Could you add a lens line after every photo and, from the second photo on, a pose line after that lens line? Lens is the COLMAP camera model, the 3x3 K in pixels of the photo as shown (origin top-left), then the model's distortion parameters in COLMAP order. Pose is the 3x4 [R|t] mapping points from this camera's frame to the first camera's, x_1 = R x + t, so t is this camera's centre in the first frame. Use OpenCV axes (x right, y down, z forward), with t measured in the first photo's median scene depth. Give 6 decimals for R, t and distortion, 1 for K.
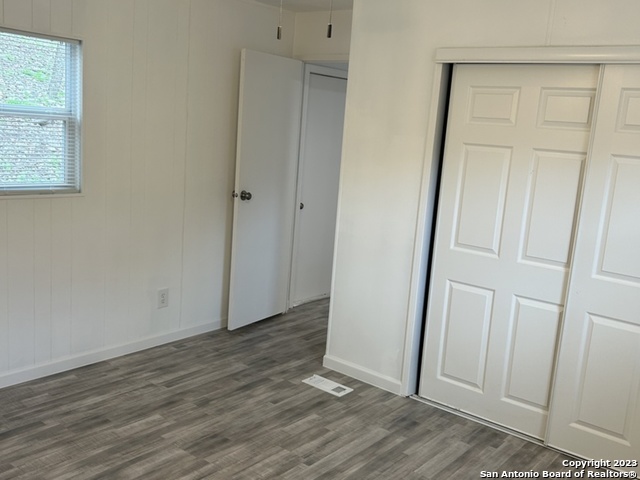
lens RADIAL K [[605.7, 0, 320.0], [0, 605.7, 240.0], [0, 0, 1]] dist [-0.011483, -0.008573]
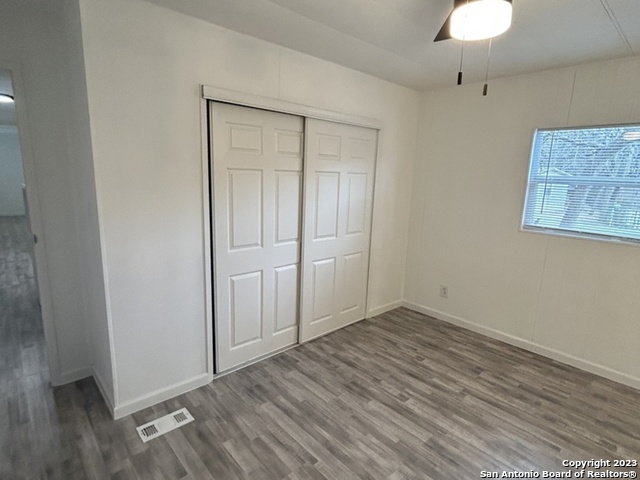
lens RADIAL K [[346.4, 0, 320.0], [0, 346.4, 240.0], [0, 0, 1]] dist [-0.003397, 0.000214]
pose [[0.162263, -0.264000, 0.950776, -0.453279], [0.146123, 0.959350, 0.241443, -0.164072], [-0.975868, 0.099753, 0.194244, 0.692653]]
